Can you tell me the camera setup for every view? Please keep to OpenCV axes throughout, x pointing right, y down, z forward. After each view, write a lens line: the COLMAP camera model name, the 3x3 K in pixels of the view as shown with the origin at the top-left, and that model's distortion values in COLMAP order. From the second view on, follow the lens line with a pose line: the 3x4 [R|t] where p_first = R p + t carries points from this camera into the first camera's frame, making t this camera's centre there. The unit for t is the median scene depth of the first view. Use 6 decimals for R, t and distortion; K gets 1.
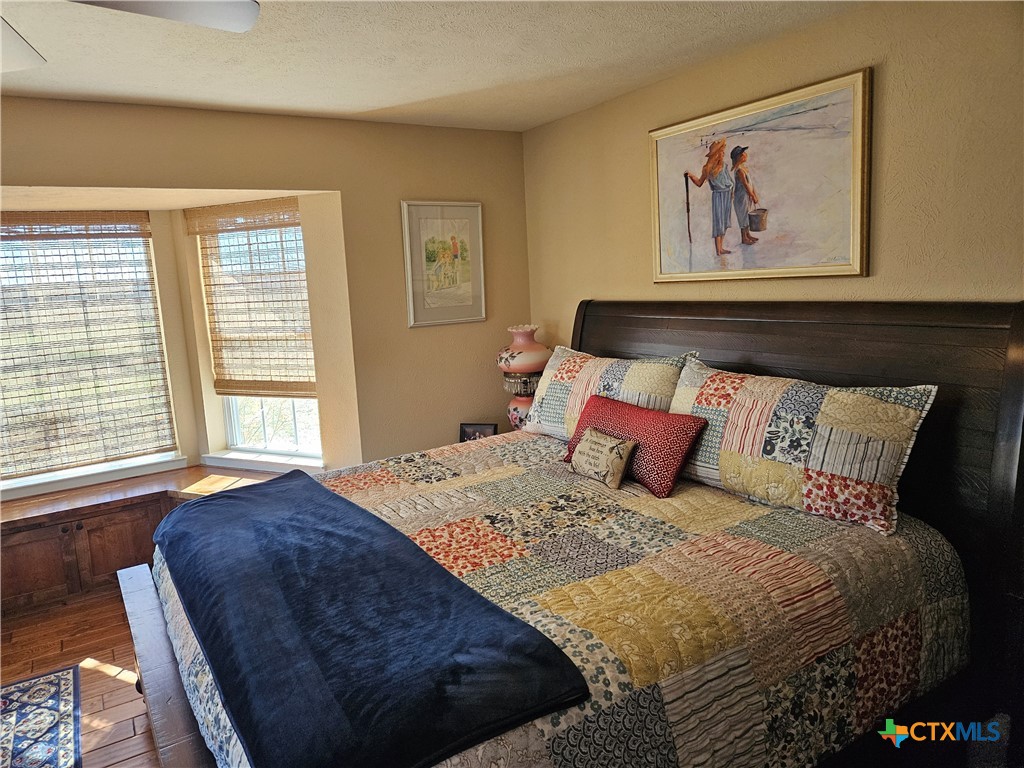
lens RADIAL K [[689.1, 0, 508.3], [0, 689.1, 386.2], [0, 0, 1]] dist [0.063045, -0.020782]
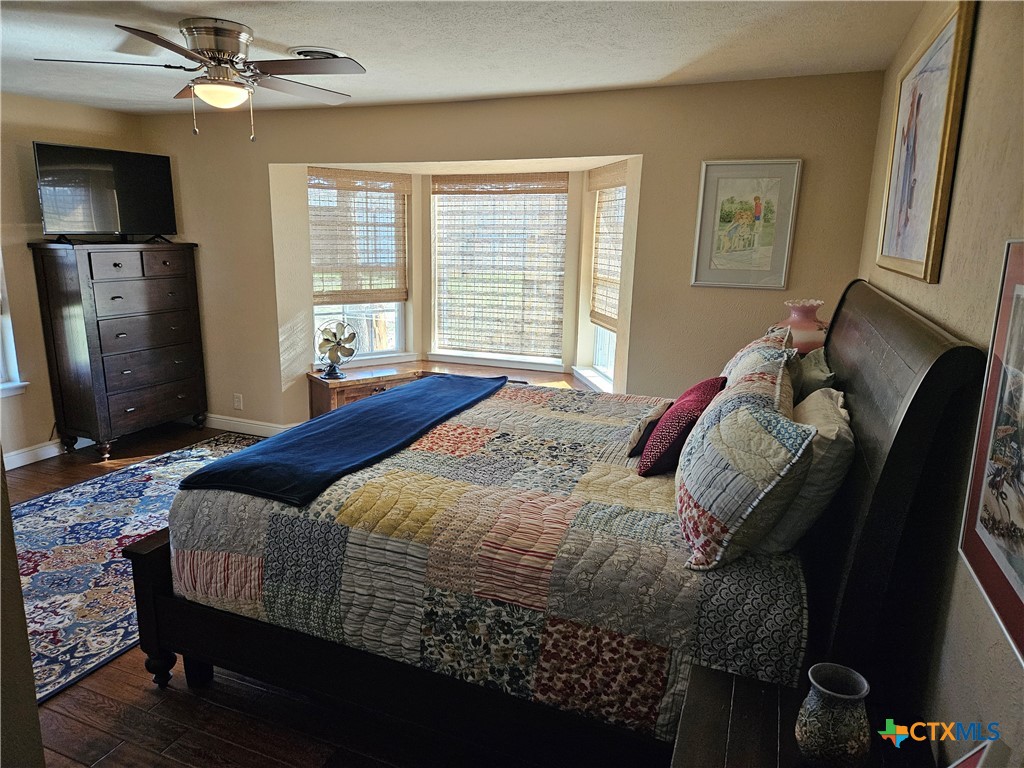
lens RADIAL K [[689.1, 0, 485.3], [0, 689.1, 398.3], [0, 0, 1]] dist [0.063045, -0.020782]
pose [[0.563104, 0.258861, -0.784796, 0.873610], [-0.182544, 0.965177, 0.187381, -0.096715], [0.805972, 0.037745, 0.590749, 0.219861]]
